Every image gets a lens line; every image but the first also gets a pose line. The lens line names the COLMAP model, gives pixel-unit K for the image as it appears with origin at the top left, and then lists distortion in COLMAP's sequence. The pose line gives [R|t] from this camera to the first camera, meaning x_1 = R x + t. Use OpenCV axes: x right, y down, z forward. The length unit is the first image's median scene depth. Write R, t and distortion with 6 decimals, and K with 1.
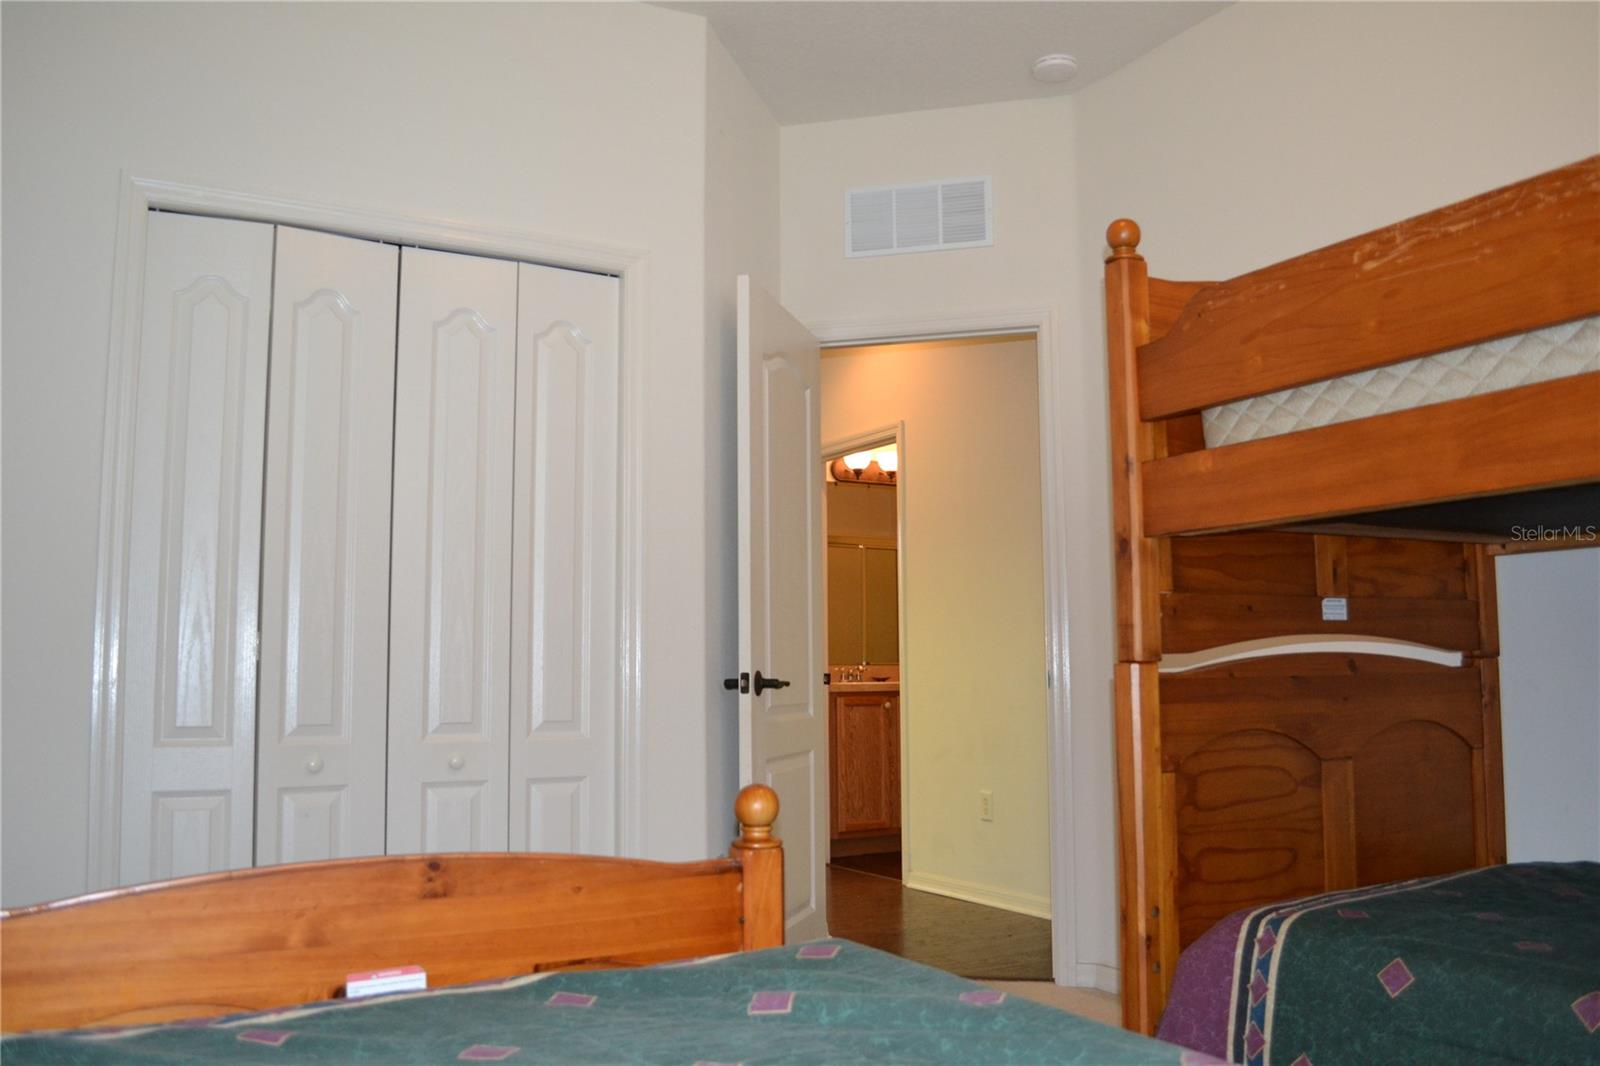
lens RADIAL K [[1274.6, 0, 787.3], [0, 1274.6, 527.8], [0, 0, 1]] dist [-0.082189, 0.005481]
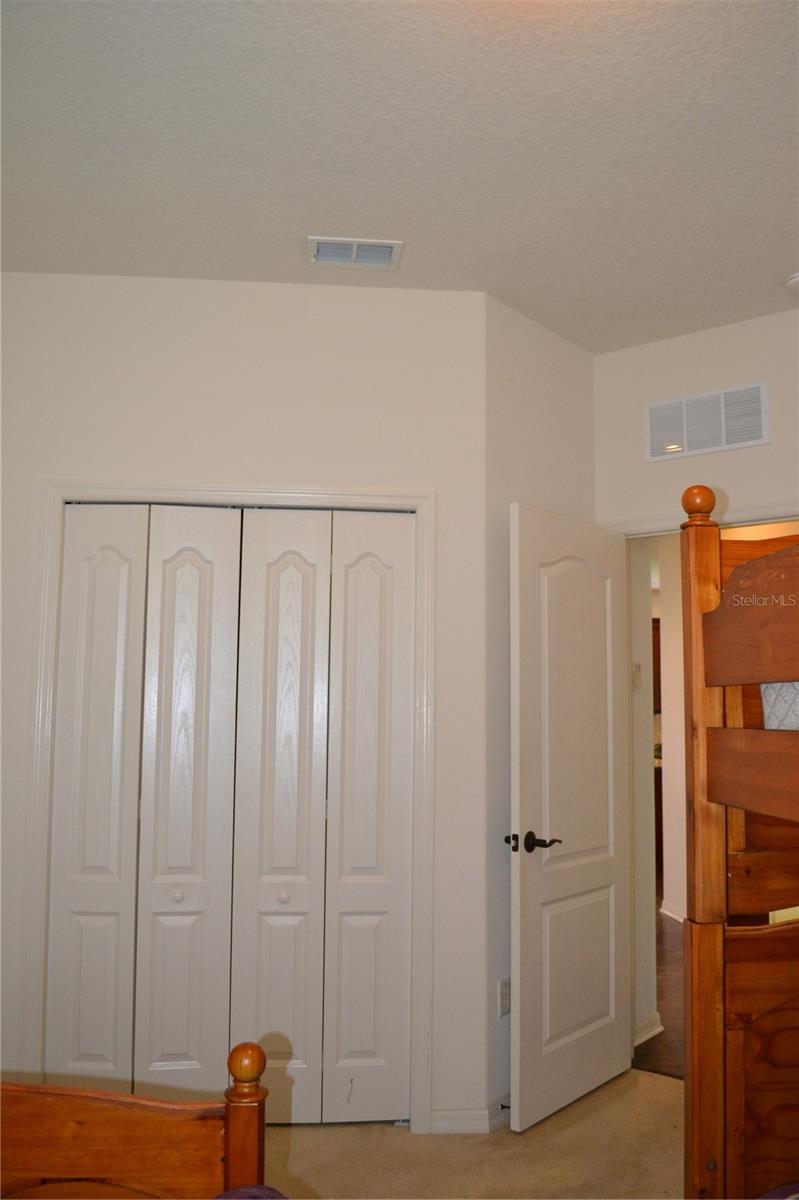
lens RADIAL K [[956.0, 0, 365.1], [0, 956.0, 610.6], [0, 0, 1]] dist [-0.082189, 0.005481]
pose [[0.913458, -0.034795, -0.405442, 0.224339], [0.029863, 0.999383, -0.018487, -0.092458], [0.405835, 0.004779, 0.913934, 0.120875]]
